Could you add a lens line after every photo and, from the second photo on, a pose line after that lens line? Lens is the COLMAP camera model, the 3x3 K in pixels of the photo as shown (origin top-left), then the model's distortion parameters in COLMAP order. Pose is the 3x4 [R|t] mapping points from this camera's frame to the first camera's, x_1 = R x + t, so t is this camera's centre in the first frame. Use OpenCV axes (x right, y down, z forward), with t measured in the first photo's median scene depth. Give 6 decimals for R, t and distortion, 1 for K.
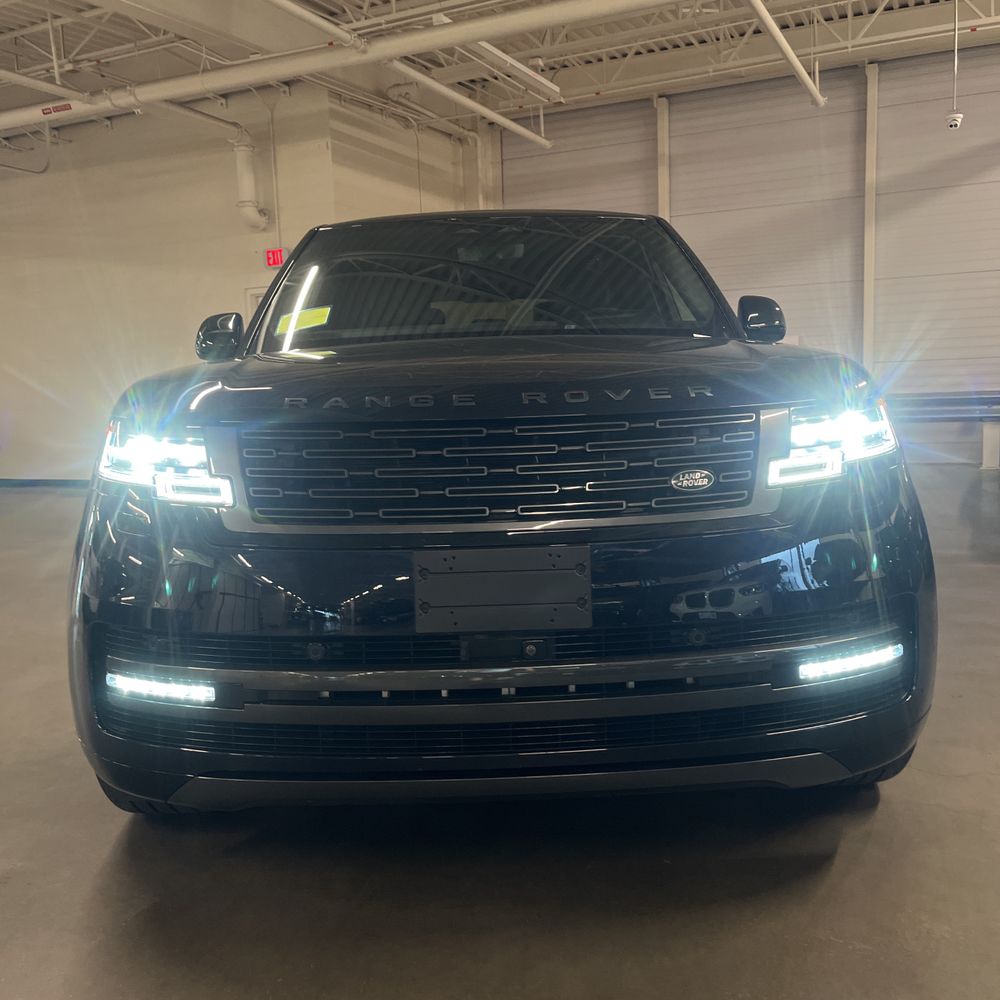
lens RADIAL K [[998.7, 0, 526.9], [0, 998.7, 511.8], [0, 0, 1]] dist [0.046705, -0.036784]
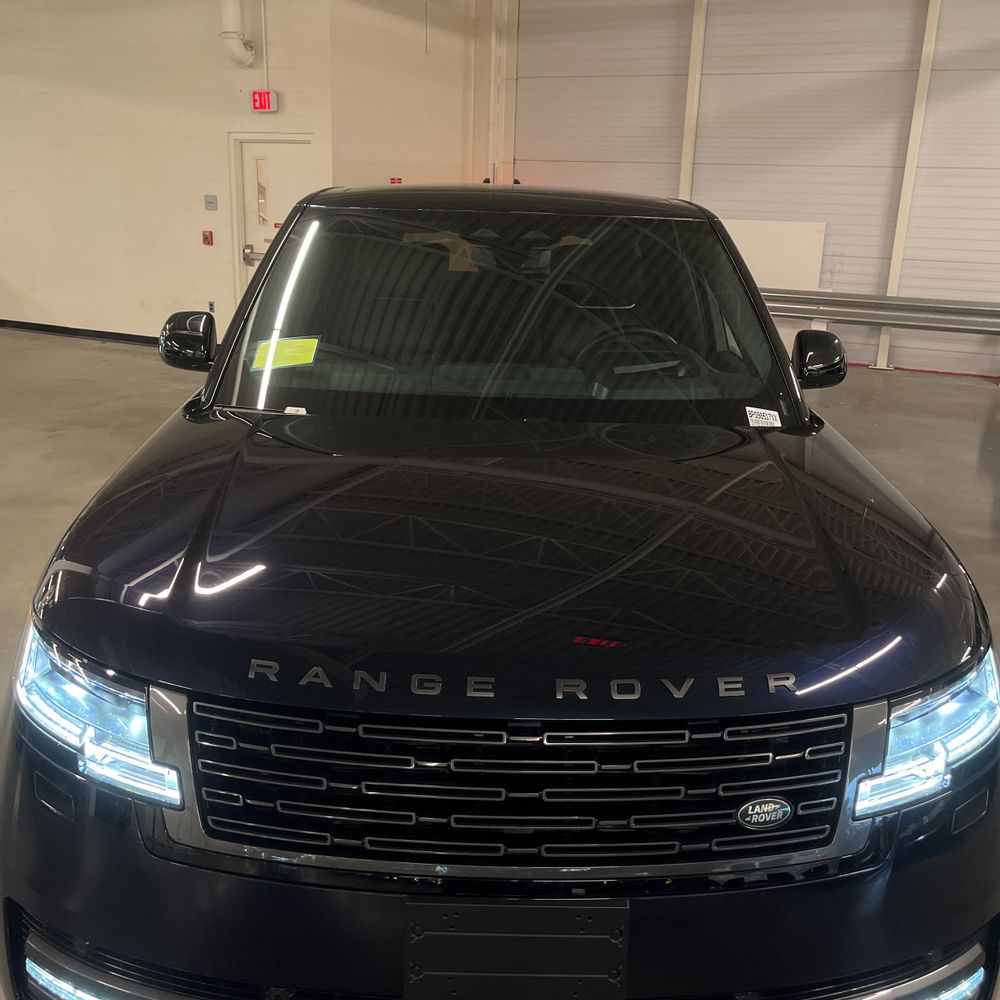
lens RADIAL K [[998.7, 0, 526.9], [0, 998.7, 511.8], [0, 0, 1]] dist [0.046705, -0.036784]
pose [[0.997755, 0.063760, 0.020489, -0.027505], [-0.066382, 0.982050, 0.176551, -0.204116], [-0.008864, -0.177515, 0.984078, 0.136141]]
